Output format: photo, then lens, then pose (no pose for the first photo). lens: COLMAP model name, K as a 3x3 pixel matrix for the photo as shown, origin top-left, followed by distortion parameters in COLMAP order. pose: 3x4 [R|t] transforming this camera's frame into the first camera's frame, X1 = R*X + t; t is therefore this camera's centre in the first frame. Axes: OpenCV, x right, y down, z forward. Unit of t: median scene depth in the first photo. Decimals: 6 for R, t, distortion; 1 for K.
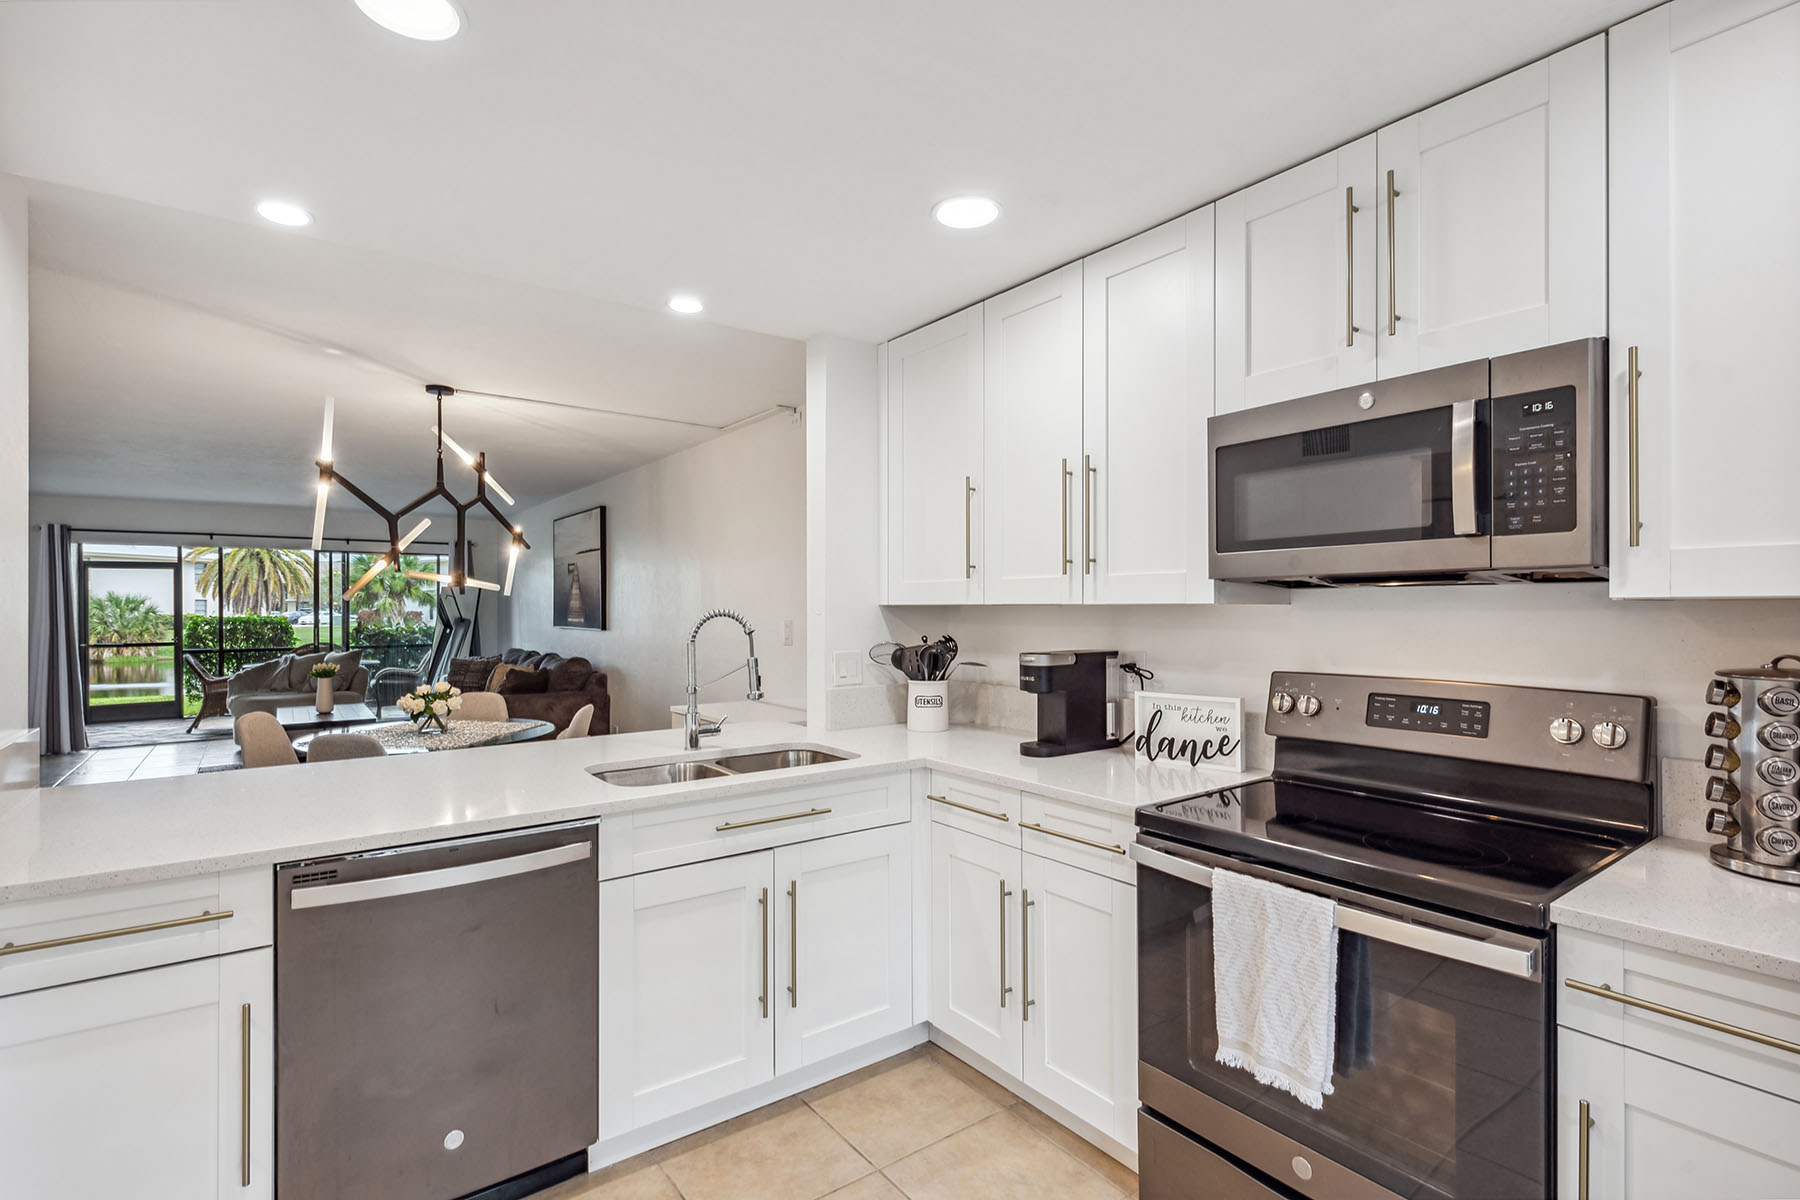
lens RADIAL K [[848.9, 0, 900.0], [0, 848.9, 600.0], [0, 0, 1]] dist [-0.000615, -0.000156]
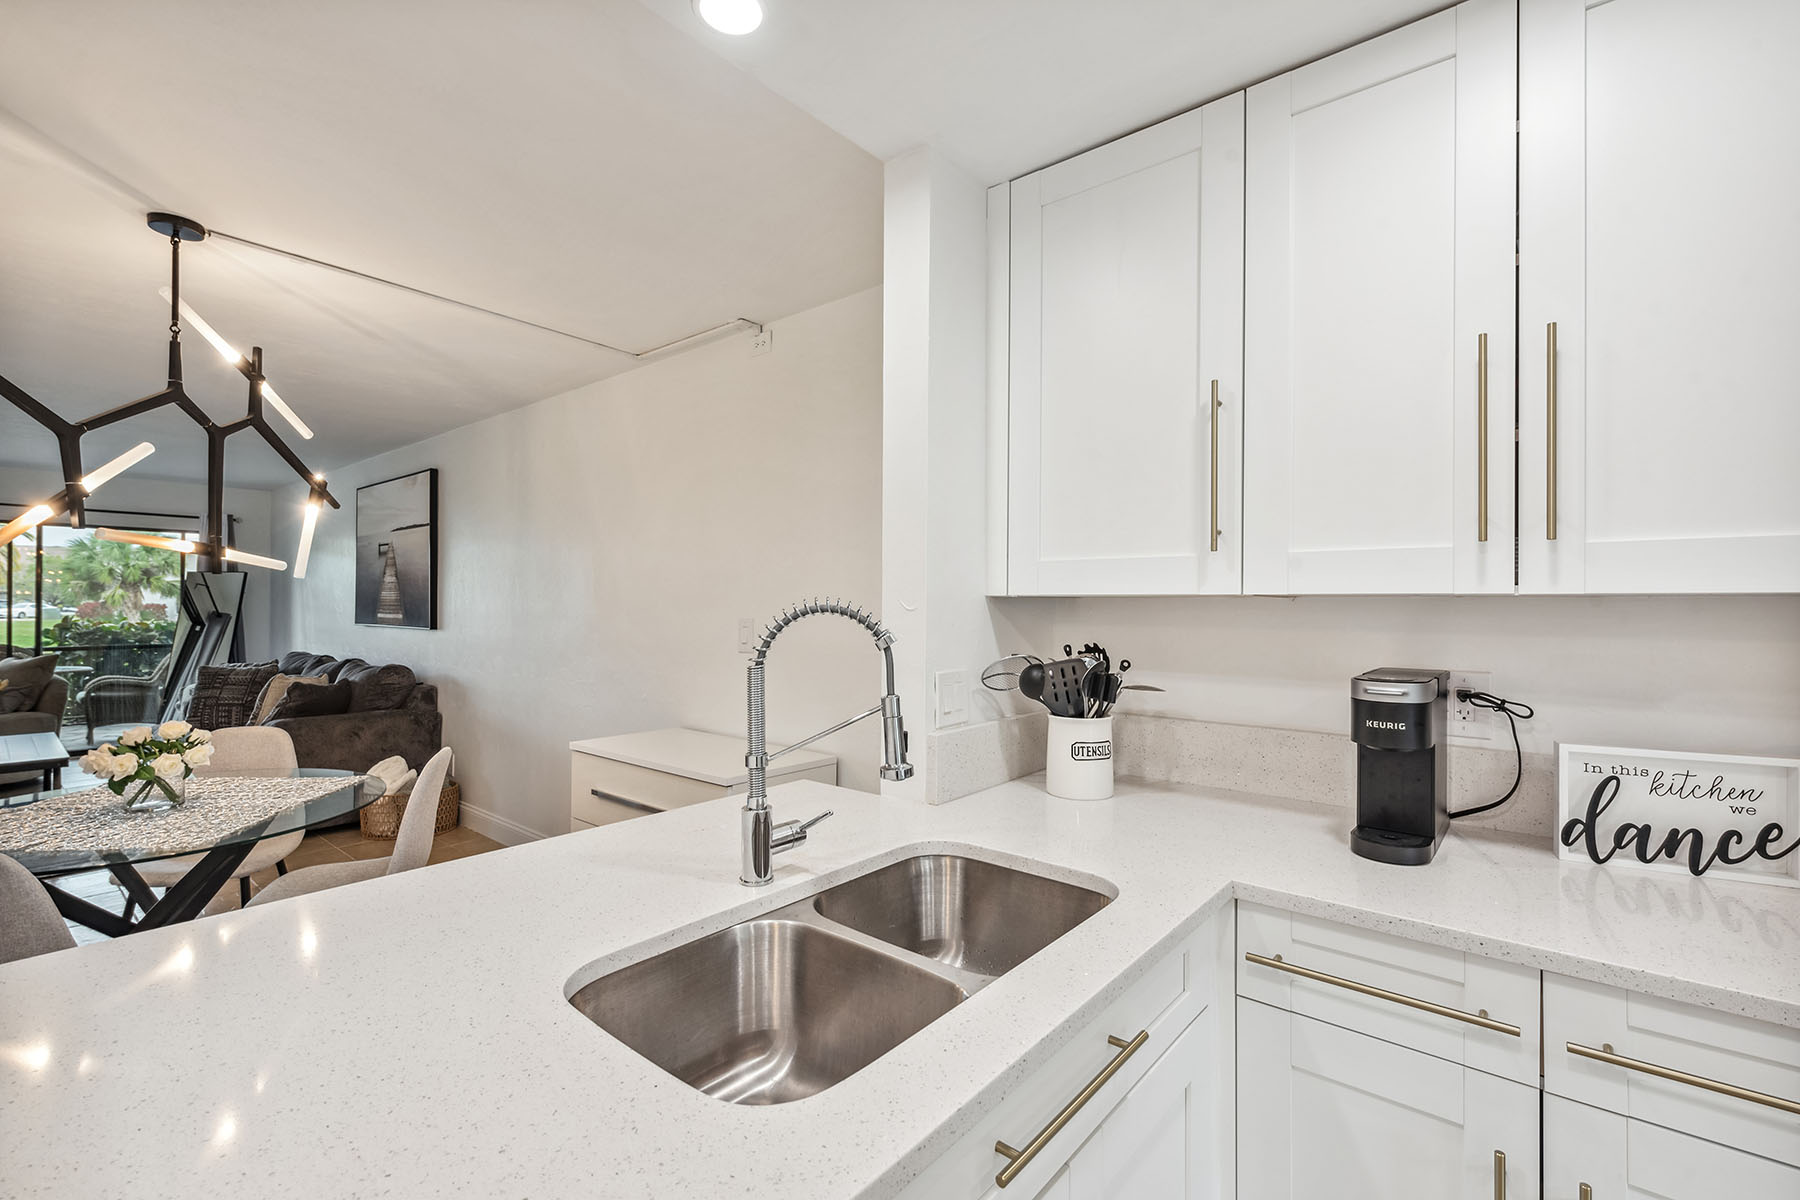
lens RADIAL K [[782.9, 0, 901.9], [0, 782.9, 594.9], [0, 0, 1]] dist [-0.000853, -0.000507]
pose [[0.970978, 0.009420, 0.238984, -0.171615], [-0.008598, 0.999953, -0.004481, 0.006115], [-0.239015, 0.002297, 0.971013, 0.336344]]
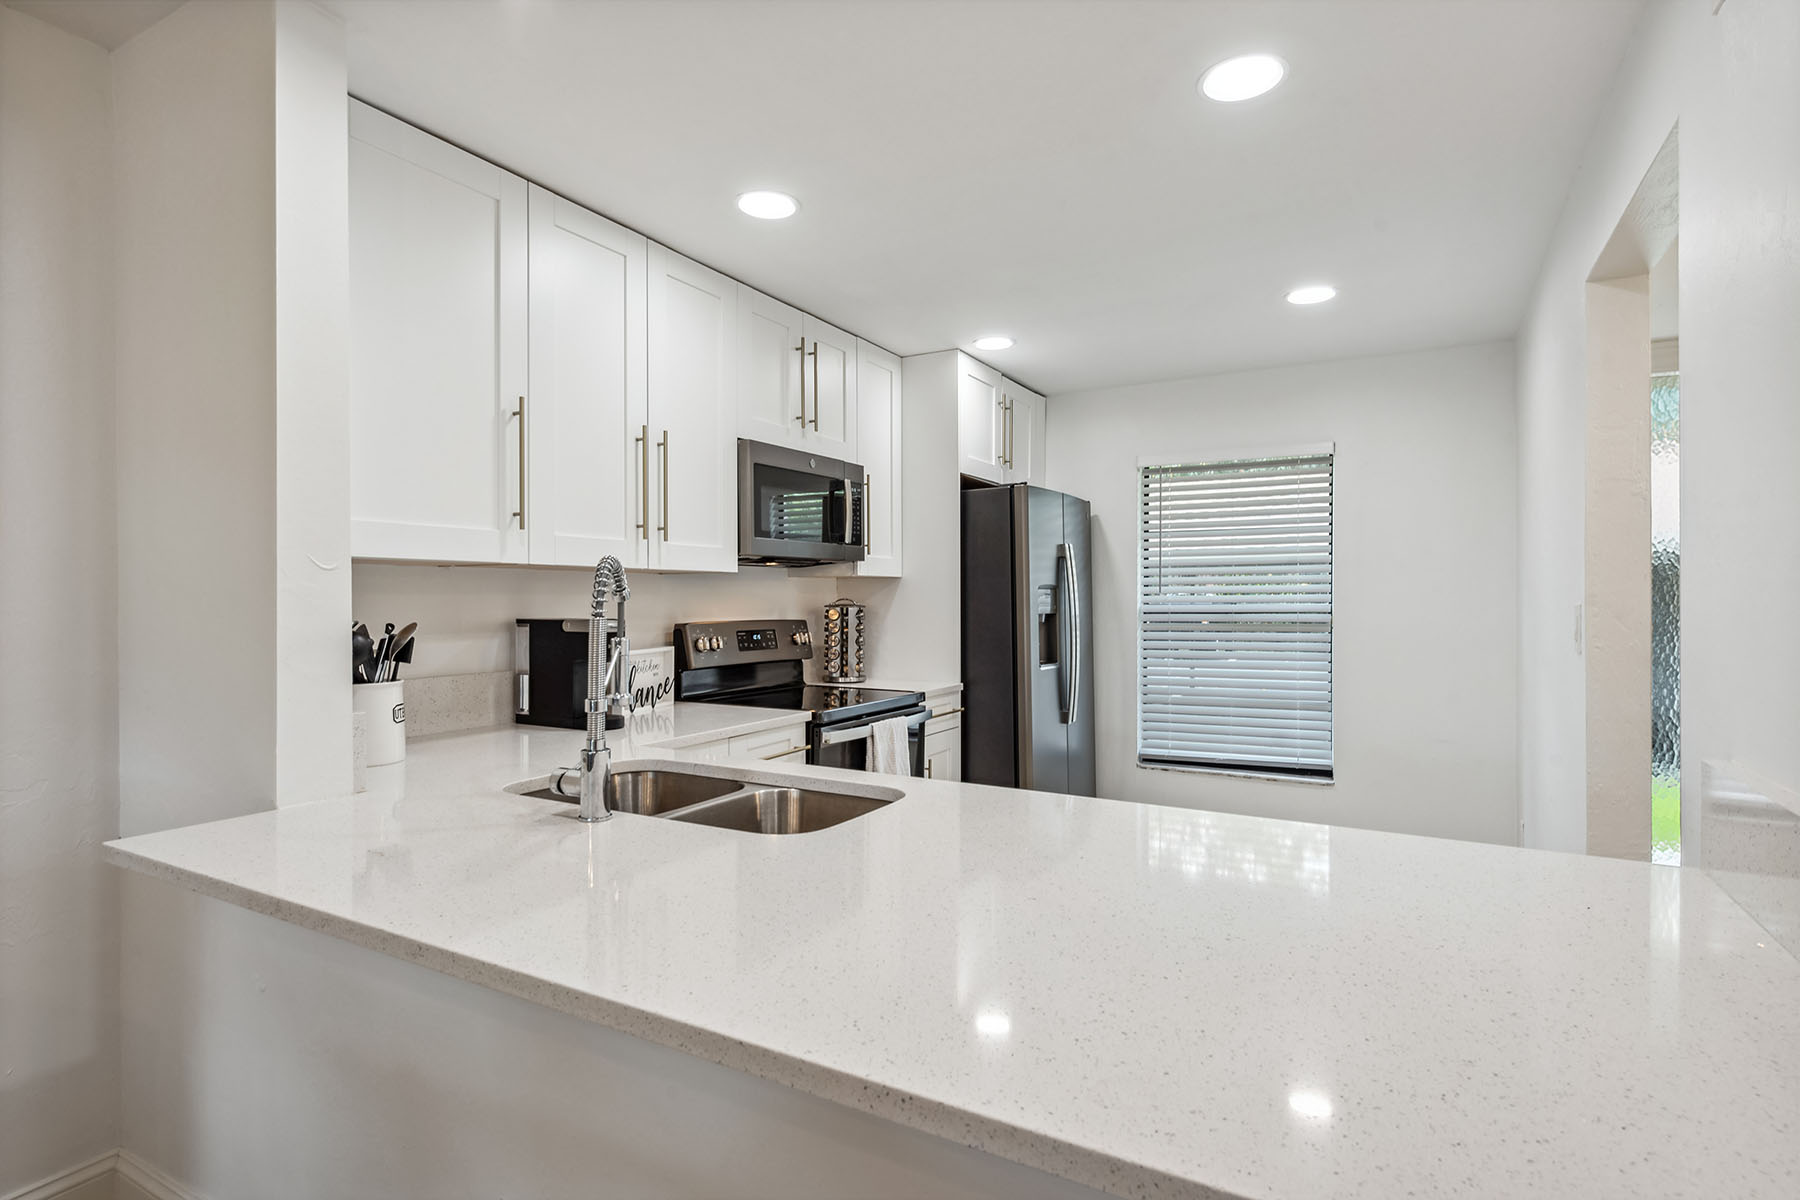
lens RADIAL K [[898.8, 0, 900.0], [0, 898.8, 600.0], [0, 0, 1]] dist [0.000423, 0.000014]
pose [[-0.405156, 0.001784, 0.914246, -0.526171], [-0.002092, 0.999994, -0.002879, 0.025686], [-0.914245, -0.003079, -0.405149, 0.658794]]
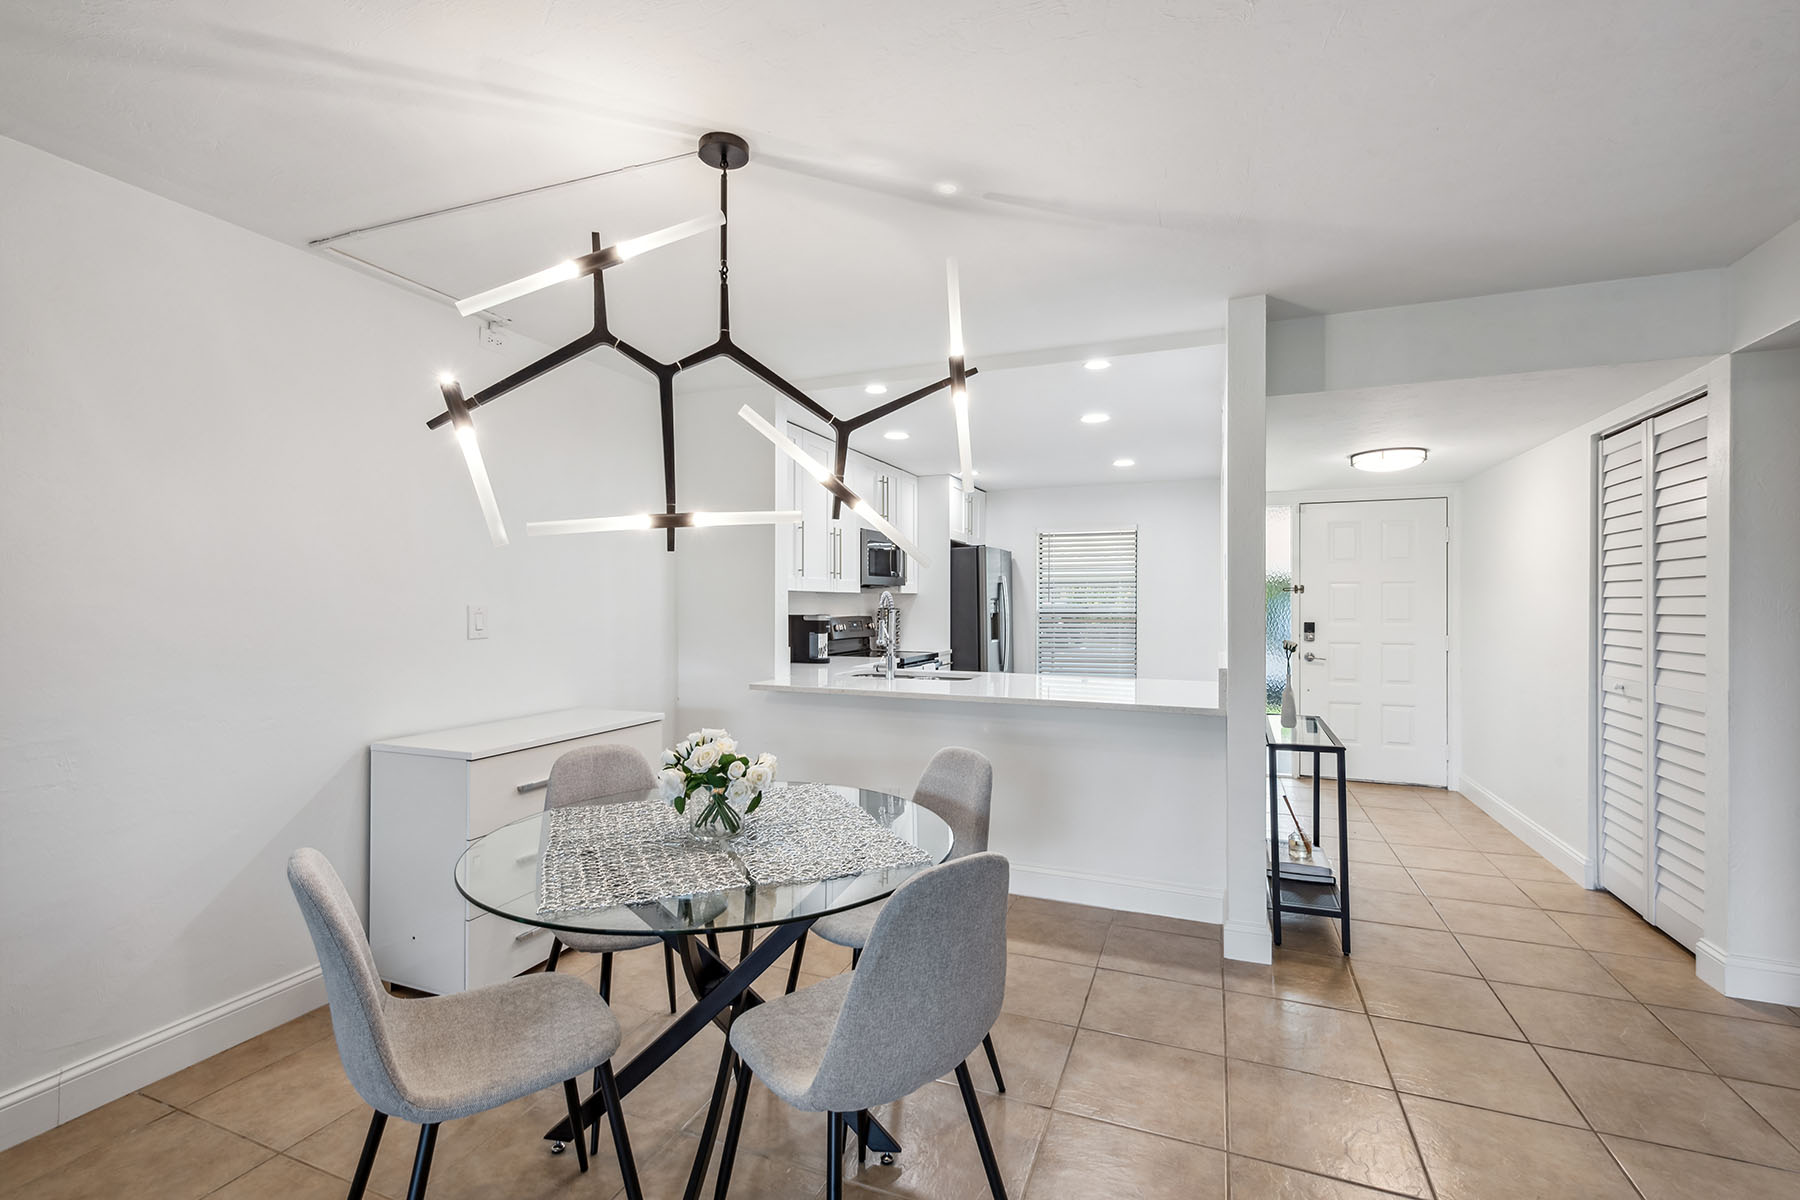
lens RADIAL K [[782.9, 0, 901.9], [0, 782.9, 594.9], [0, 0, 1]] dist [-0.000853, -0.000507]
pose [[-0.529658, 0.003749, 0.848203, -0.953066], [-0.008878, 0.999911, -0.009964, 0.017842], [-0.848165, -0.012808, -0.529578, 1.116615]]
